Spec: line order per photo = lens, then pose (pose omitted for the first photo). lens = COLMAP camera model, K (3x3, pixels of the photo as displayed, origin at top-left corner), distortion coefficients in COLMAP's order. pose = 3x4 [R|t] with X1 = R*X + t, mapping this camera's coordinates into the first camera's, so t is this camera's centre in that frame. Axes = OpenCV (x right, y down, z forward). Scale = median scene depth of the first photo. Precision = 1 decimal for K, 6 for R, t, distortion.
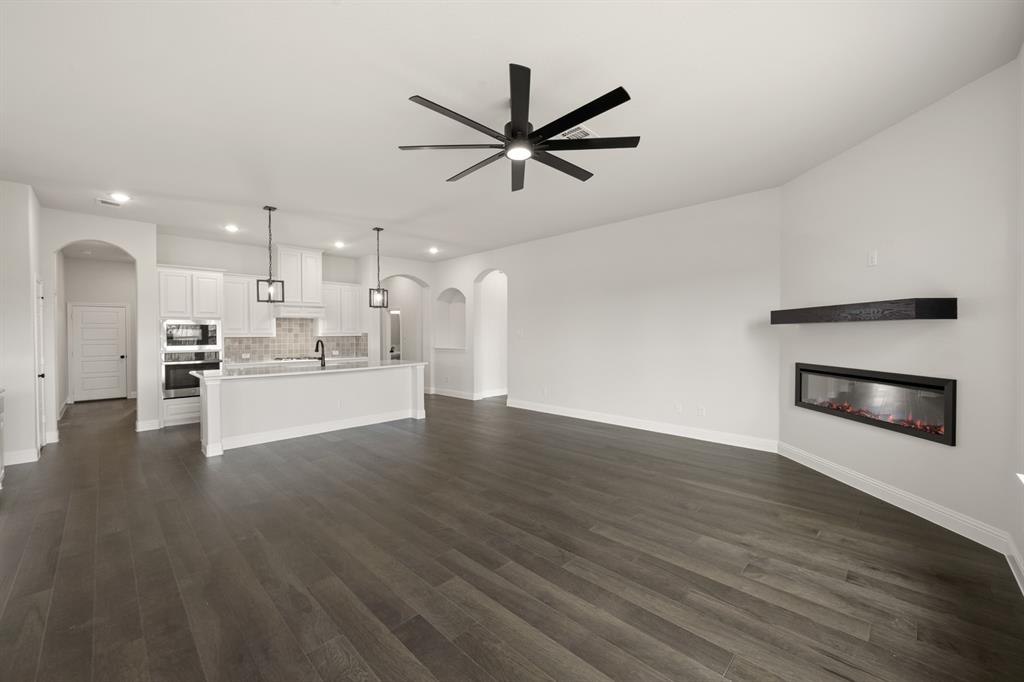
lens RADIAL K [[405.4, 0, 516.1], [0, 405.4, 338.6], [0, 0, 1]] dist [-0.001174, 0.000055]
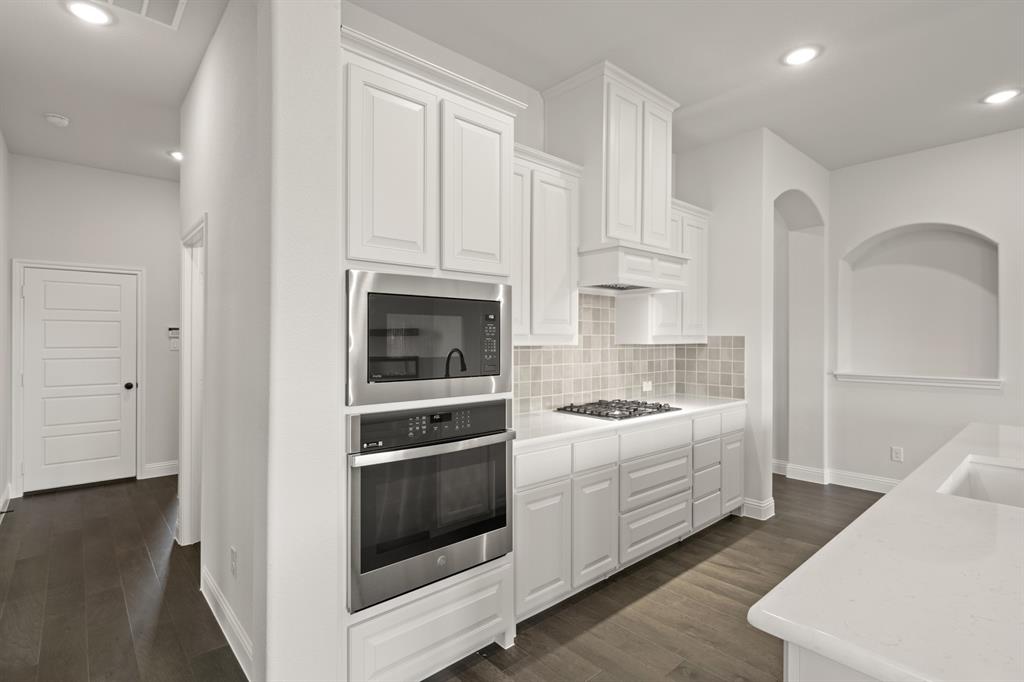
lens RADIAL K [[495.9, 0, 511.7], [0, 495.9, 338.9], [0, 0, 1]] dist [-0.001528, -0.000566]
pose [[0.997384, 0.008494, -0.071783, -0.601465], [-0.009407, 0.999879, -0.012393, -0.004285], [0.071669, 0.013035, 0.997343, 0.570181]]
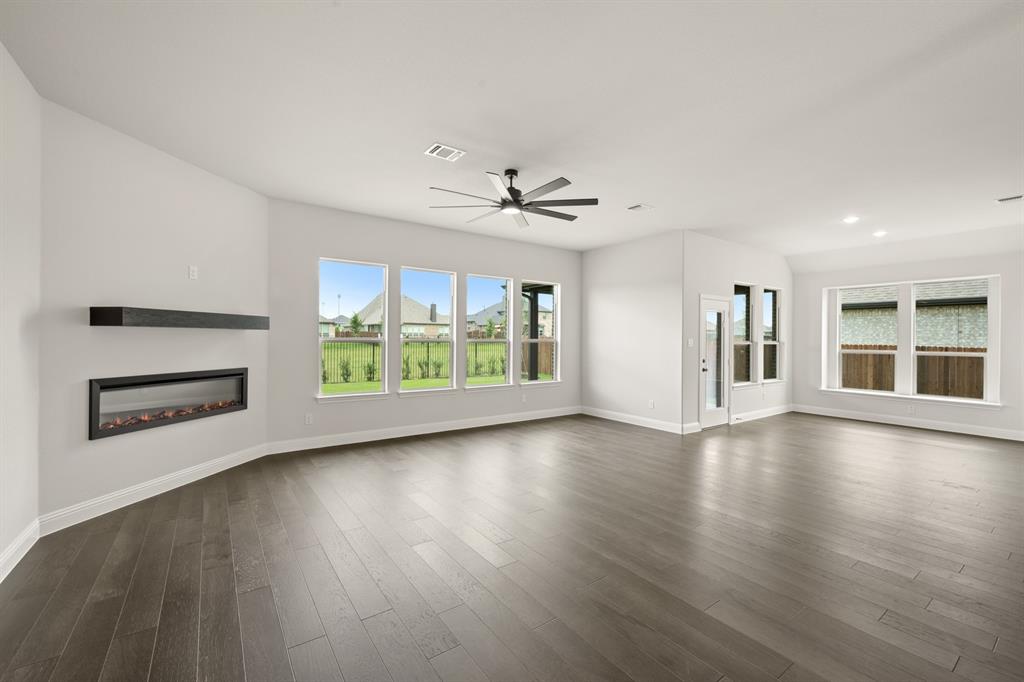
lens RADIAL K [[424.6, 0, 512.0], [0, 424.6, 341.0], [0, 0, 1]] dist [-0.003035, -0.000232]
pose [[-0.984240, -0.003596, 0.176804, -0.089892], [-0.000444, 0.999840, 0.017862, -0.011807], [-0.176840, 0.017502, -0.984084, 0.901720]]
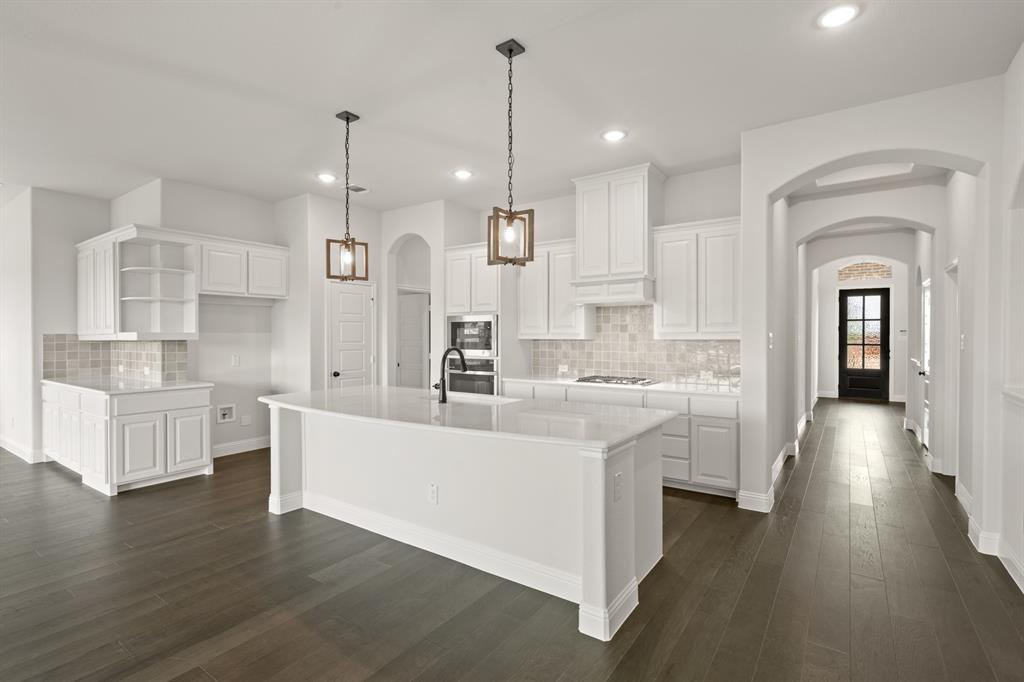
lens RADIAL K [[483.7, 0, 512.0], [0, 483.7, 341.0], [0, 0, 1]] dist [-0.000581, -0.000074]
pose [[0.162992, 0.017921, -0.986465, 0.075169], [-0.012712, 0.999790, 0.016063, -0.011912], [0.986545, 0.009922, 0.163186, 0.762866]]
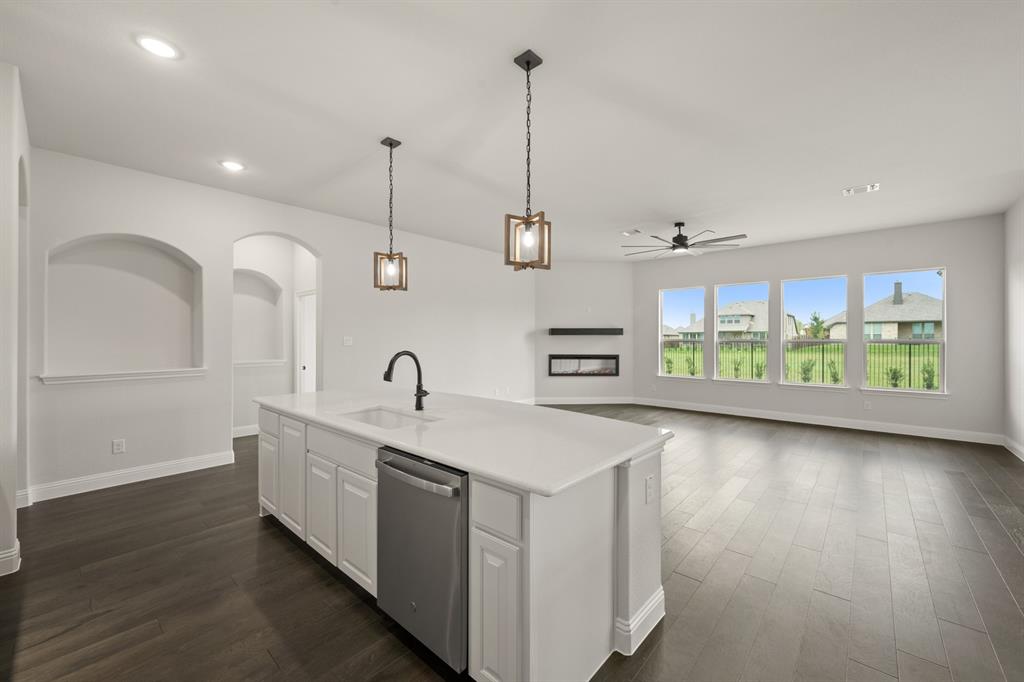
lens RADIAL K [[405.4, 0, 516.1], [0, 405.4, 338.6], [0, 0, 1]] dist [-0.001174, 0.000055]
pose [[-0.050227, 0.006333, 0.998718, -0.719204], [0.014002, 0.999886, -0.005637, -0.005097], [-0.998640, 0.013701, -0.050310, 0.709573]]
